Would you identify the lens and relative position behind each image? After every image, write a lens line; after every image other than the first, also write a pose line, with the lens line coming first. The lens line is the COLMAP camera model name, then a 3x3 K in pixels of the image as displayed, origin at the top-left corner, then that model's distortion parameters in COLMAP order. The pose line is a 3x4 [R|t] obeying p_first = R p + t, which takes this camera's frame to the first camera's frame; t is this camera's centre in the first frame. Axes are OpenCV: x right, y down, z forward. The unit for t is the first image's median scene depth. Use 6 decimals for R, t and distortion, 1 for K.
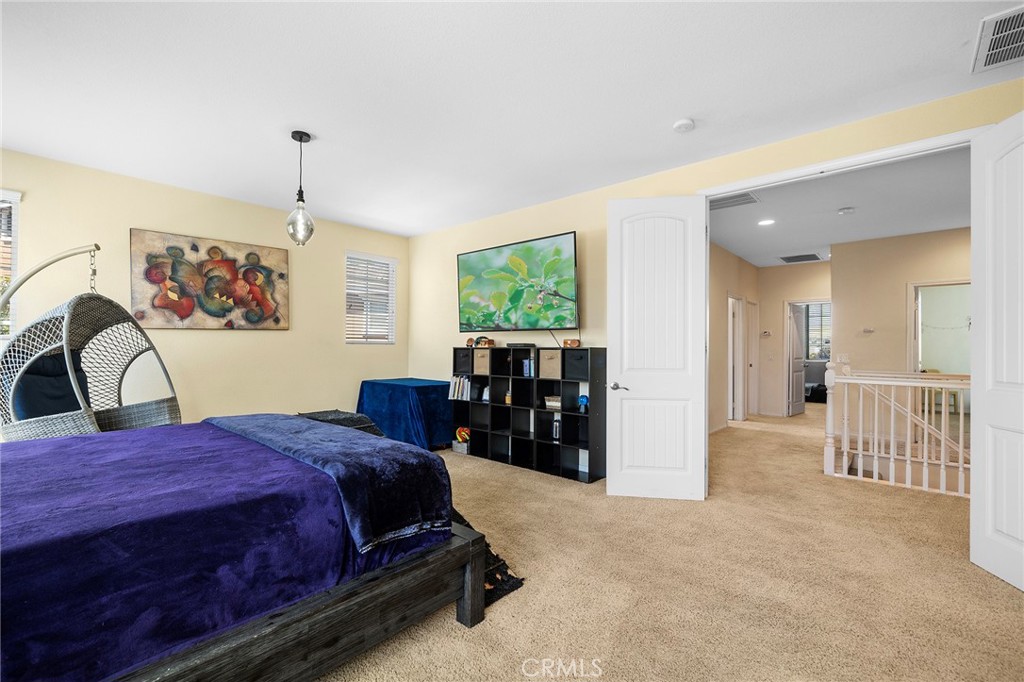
lens RADIAL K [[437.3, 0, 510.5], [0, 437.3, 343.6], [0, 0, 1]] dist [0.000702, 0.000083]
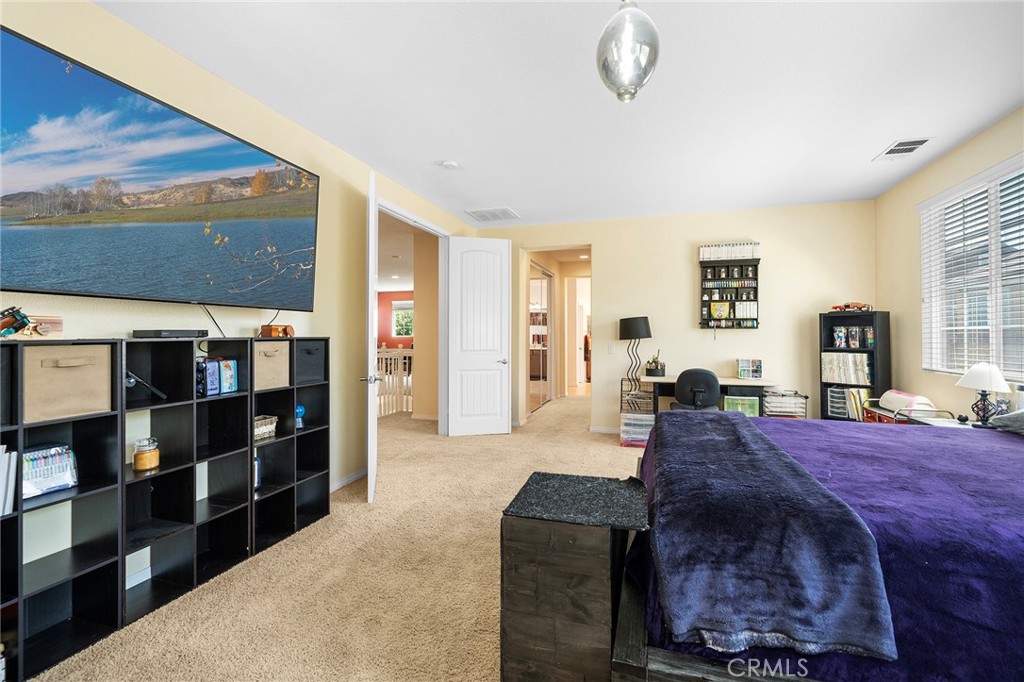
lens RADIAL K [[437.3, 0, 510.5], [0, 437.3, 343.6], [0, 0, 1]] dist [0.000702, 0.000083]
pose [[-0.406896, -0.014421, 0.913361, -0.613199], [-0.002572, 0.999890, 0.014641, 0.008100], [-0.913471, 0.003608, -0.406888, 0.960620]]
